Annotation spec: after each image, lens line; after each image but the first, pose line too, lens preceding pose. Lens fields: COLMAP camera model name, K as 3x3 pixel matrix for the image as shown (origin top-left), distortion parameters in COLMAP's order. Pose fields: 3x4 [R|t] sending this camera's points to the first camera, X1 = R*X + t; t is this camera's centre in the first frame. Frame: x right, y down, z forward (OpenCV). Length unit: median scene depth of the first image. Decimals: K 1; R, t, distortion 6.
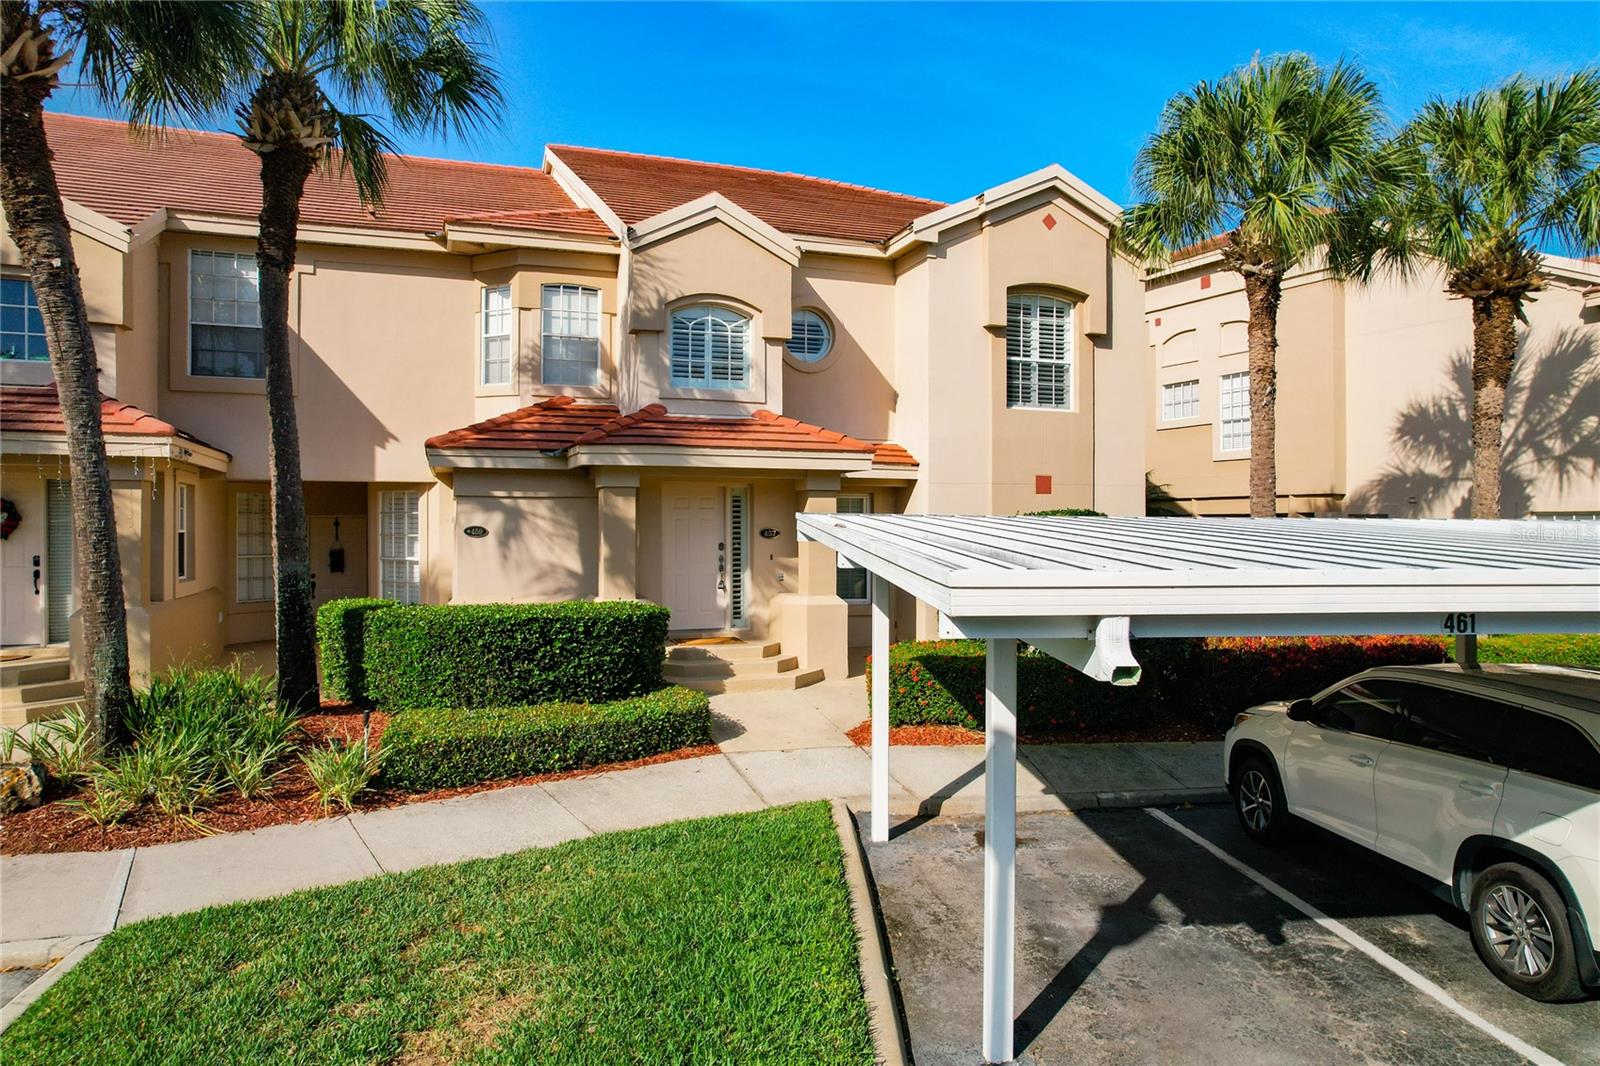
lens RADIAL K [[1031.0, 0, 785.2], [0, 1031.0, 547.1], [0, 0, 1]] dist [-0.006951, 0.004166]
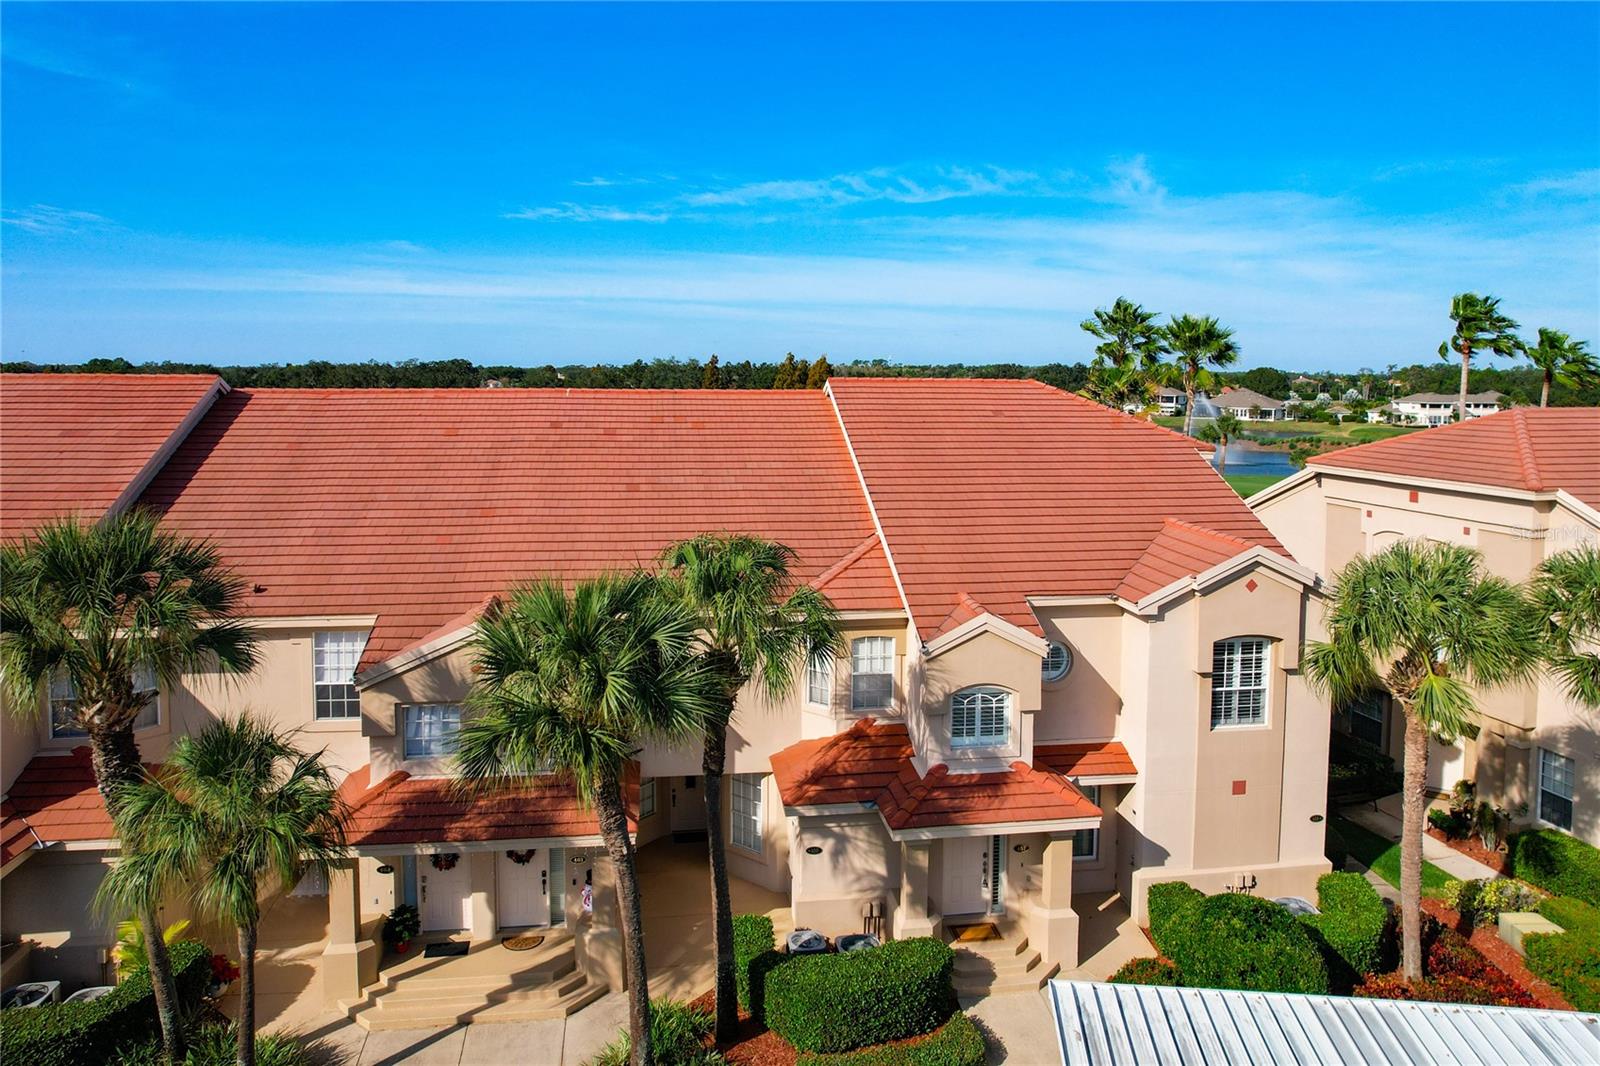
lens RADIAL K [[1061.5, 0, 795.0], [0, 1061.5, 459.5], [0, 0, 1]] dist [-0.055013, 0.057335]
pose [[0.981594, 0.014404, -0.190435, -0.048424], [-0.002372, 0.997994, 0.063257, -0.581898], [0.190964, -0.061641, 0.979660, -0.366149]]
